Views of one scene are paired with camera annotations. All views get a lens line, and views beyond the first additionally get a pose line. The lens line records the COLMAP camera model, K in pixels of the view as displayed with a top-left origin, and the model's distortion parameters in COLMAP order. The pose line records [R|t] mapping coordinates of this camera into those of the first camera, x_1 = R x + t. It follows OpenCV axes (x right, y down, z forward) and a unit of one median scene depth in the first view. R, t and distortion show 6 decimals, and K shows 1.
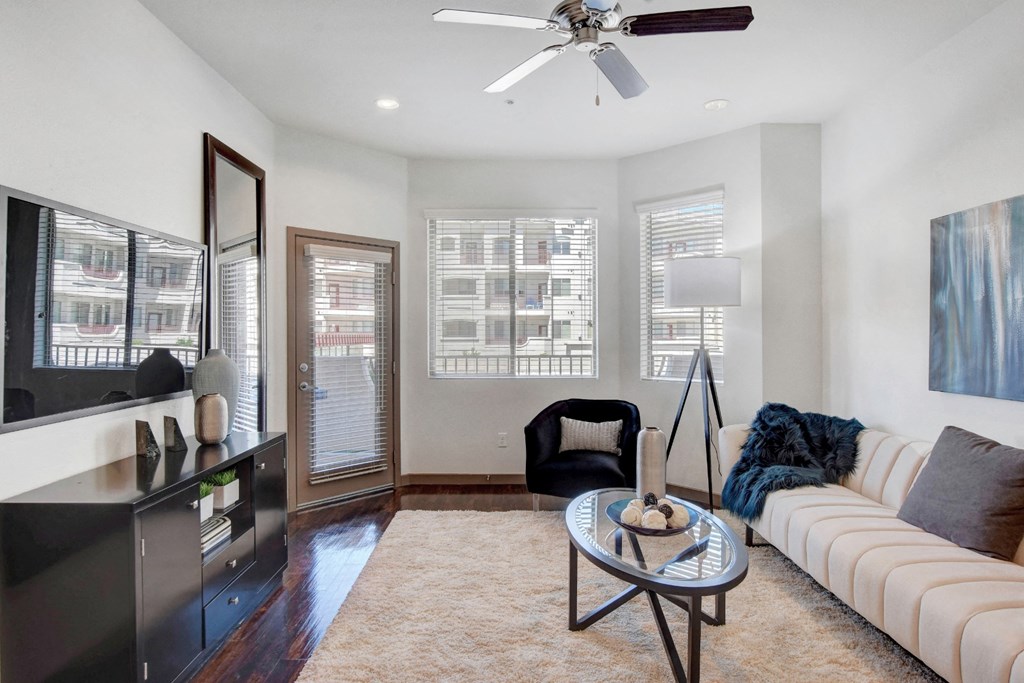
lens RADIAL K [[569.9, 0, 508.0], [0, 569.9, 336.2], [0, 0, 1]] dist [-0.018435, -0.000388]
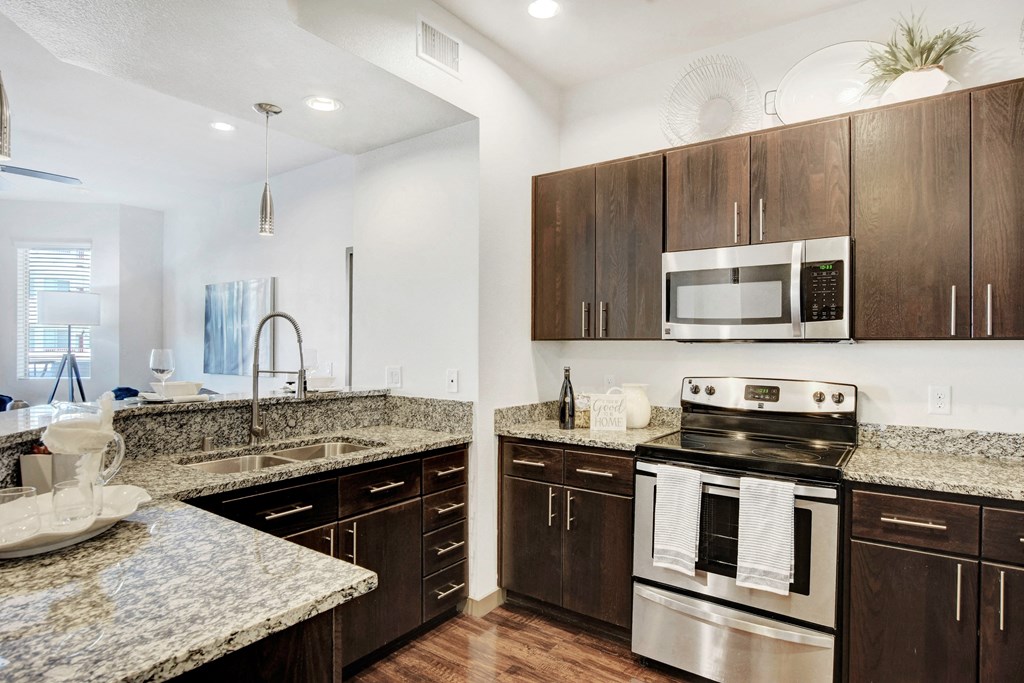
lens RADIAL K [[569.9, 0, 508.0], [0, 569.9, 336.2], [0, 0, 1]] dist [-0.018435, -0.000388]
pose [[0.584742, 0.019226, 0.810991, -0.170140], [-0.000642, 0.999730, -0.023238, 0.008992], [-0.811219, 0.013067, 0.584597, -0.747037]]
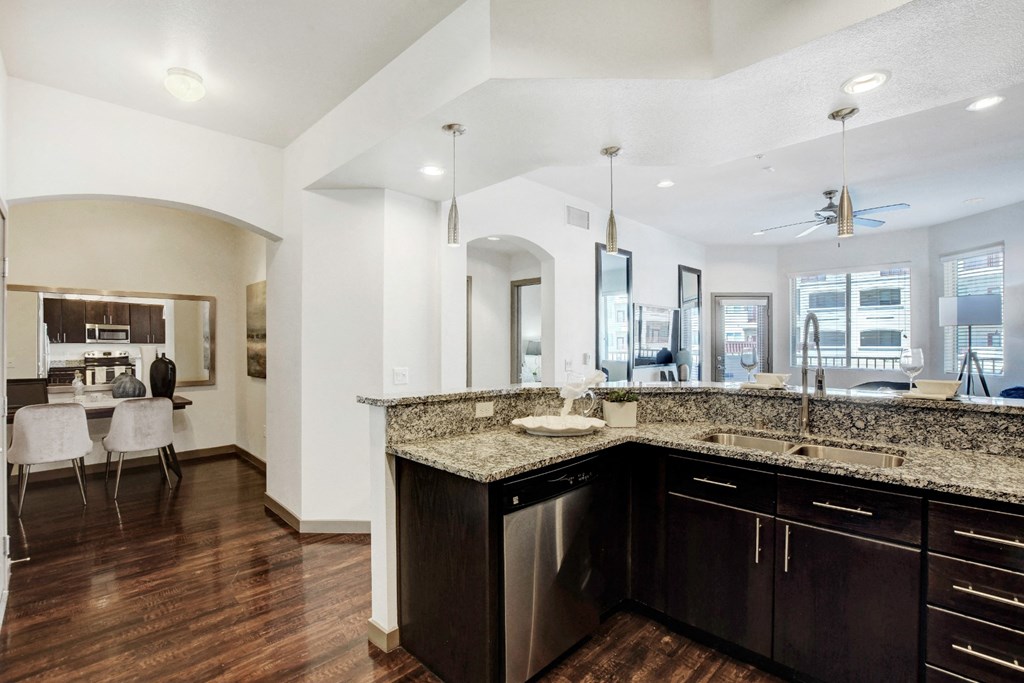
lens RADIAL K [[466.2, 0, 510.5], [0, 466.2, 342.8], [0, 0, 1]] dist [-0.038684, -0.000097]
pose [[0.707672, 0.001596, -0.706539, 0.320044], [-0.004708, 0.999986, -0.002458, 0.005450], [0.706526, 0.005066, 0.707669, -0.799755]]
